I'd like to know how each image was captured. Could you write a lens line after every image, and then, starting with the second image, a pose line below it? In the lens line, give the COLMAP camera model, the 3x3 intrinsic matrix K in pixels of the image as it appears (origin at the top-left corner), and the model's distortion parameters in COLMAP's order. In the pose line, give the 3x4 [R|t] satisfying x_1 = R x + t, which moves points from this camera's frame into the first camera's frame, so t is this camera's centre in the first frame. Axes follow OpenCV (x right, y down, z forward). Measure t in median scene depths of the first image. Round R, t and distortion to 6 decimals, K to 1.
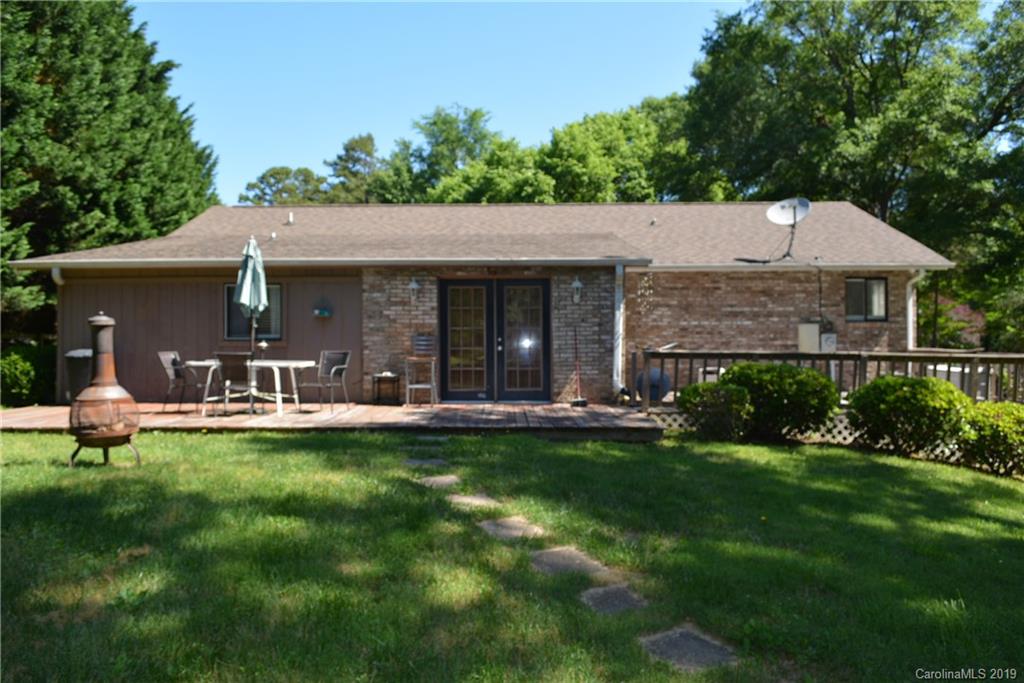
lens RADIAL K [[792.1, 0, 514.9], [0, 792.1, 339.6], [0, 0, 1]] dist [-0.009932, -0.004171]
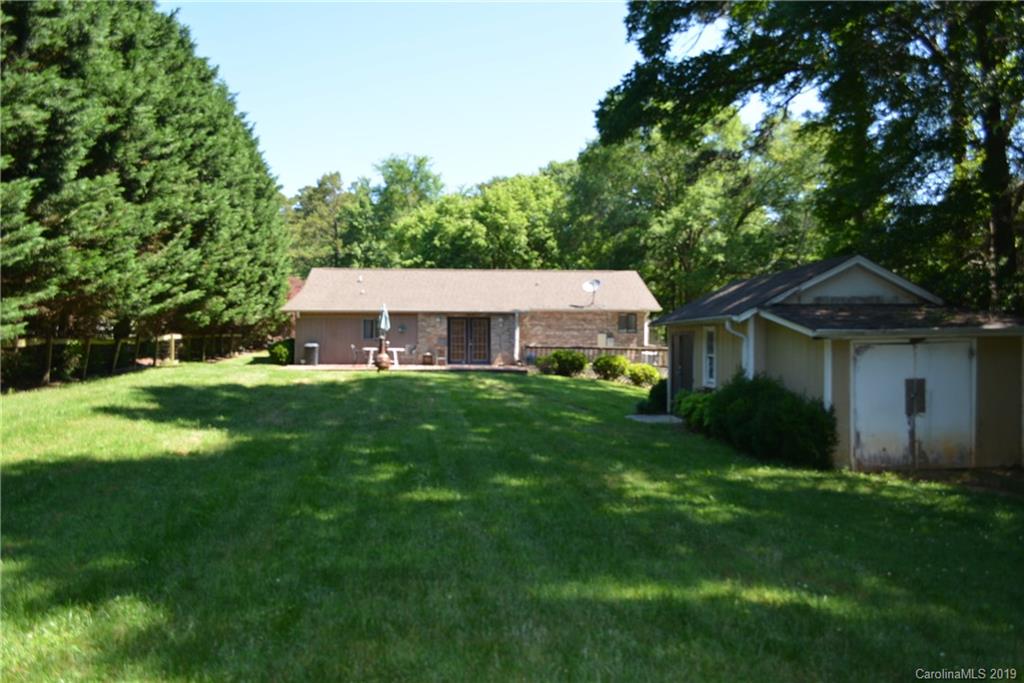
lens RADIAL K [[792.1, 0, 514.9], [0, 792.1, 339.6], [0, 0, 1]] dist [-0.009932, -0.004171]
pose [[0.995182, 0.005632, 0.097884, -0.037790], [-0.006635, 0.999929, 0.009920, -0.008864], [-0.097821, -0.010521, 0.995148, -0.462422]]
